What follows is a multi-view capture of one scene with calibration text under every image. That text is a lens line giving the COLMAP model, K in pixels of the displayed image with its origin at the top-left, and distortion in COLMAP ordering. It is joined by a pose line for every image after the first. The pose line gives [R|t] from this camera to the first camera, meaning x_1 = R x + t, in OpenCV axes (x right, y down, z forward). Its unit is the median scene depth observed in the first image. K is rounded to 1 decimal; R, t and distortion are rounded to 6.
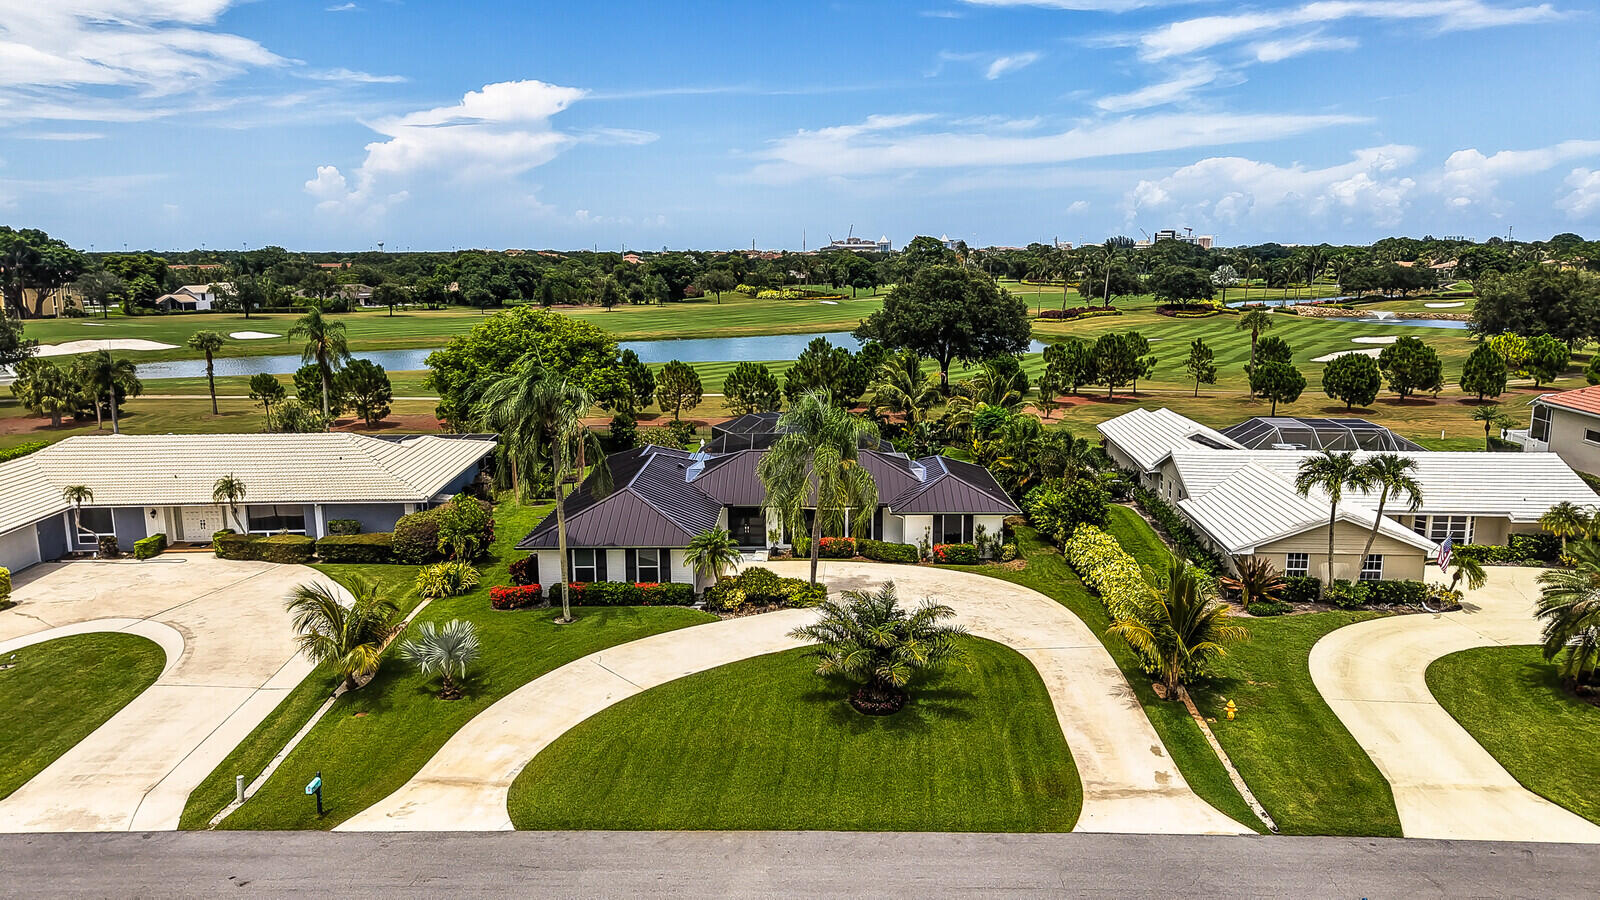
lens RADIAL K [[1117.4, 0, 805.1], [0, 1117.4, 408.4], [0, 0, 1]] dist [0.003940, -0.005457]
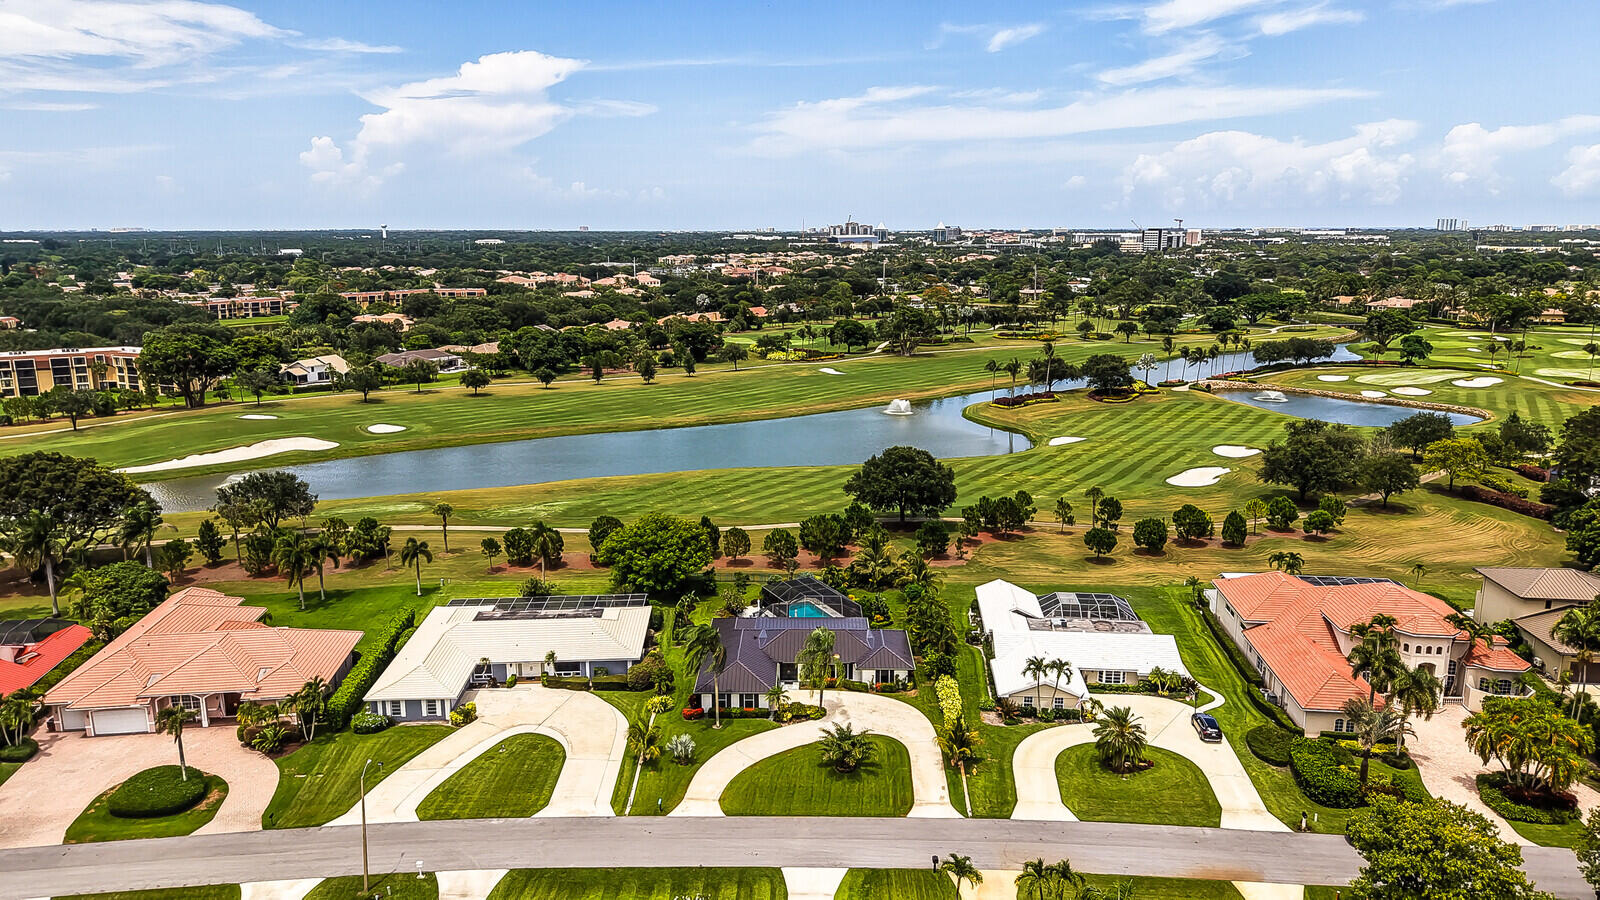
lens RADIAL K [[1135.6, 0, 850.8], [0, 1135.6, 451.9], [0, 0, 1]] dist [0.004495, -0.006062]
pose [[0.998773, 0.016199, 0.046805, -0.025533], [-0.019499, 0.997291, 0.070929, -0.281105], [-0.045530, -0.071755, 0.996383, -0.680077]]
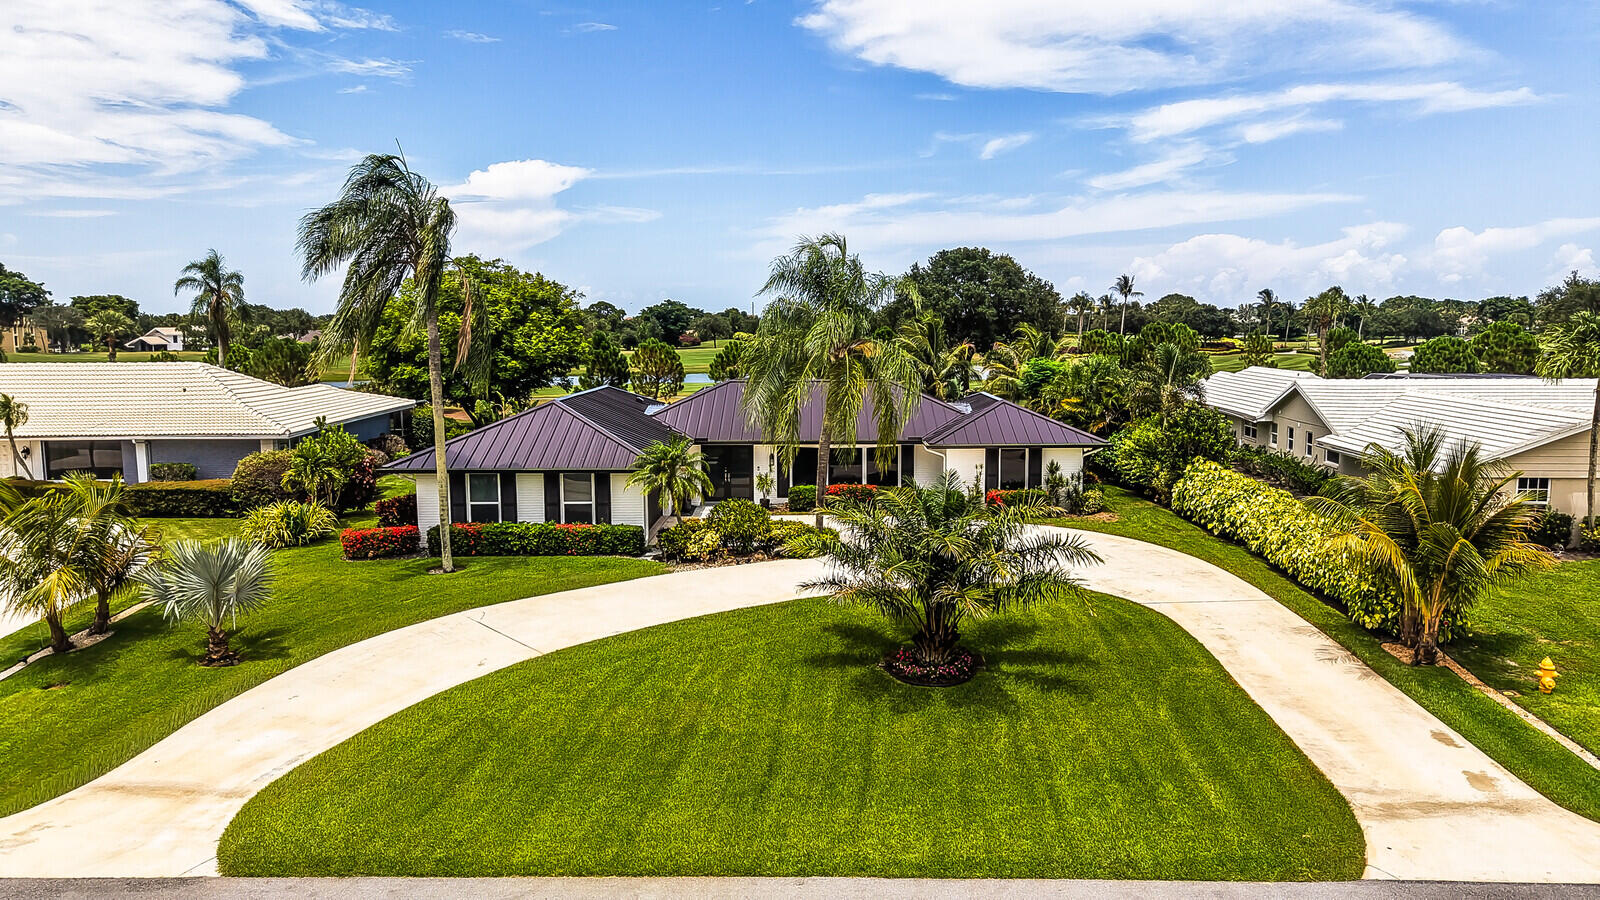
lens RADIAL K [[1108.3, 0, 794.4], [0, 1108.3, 394.7], [0, 0, 1]] dist [0.003648, -0.002892]
pose [[0.999942, -0.004824, -0.009620, -0.000640], [0.004023, 0.996655, -0.081623, 0.068644], [0.009981, 0.081580, 0.996617, 0.165948]]
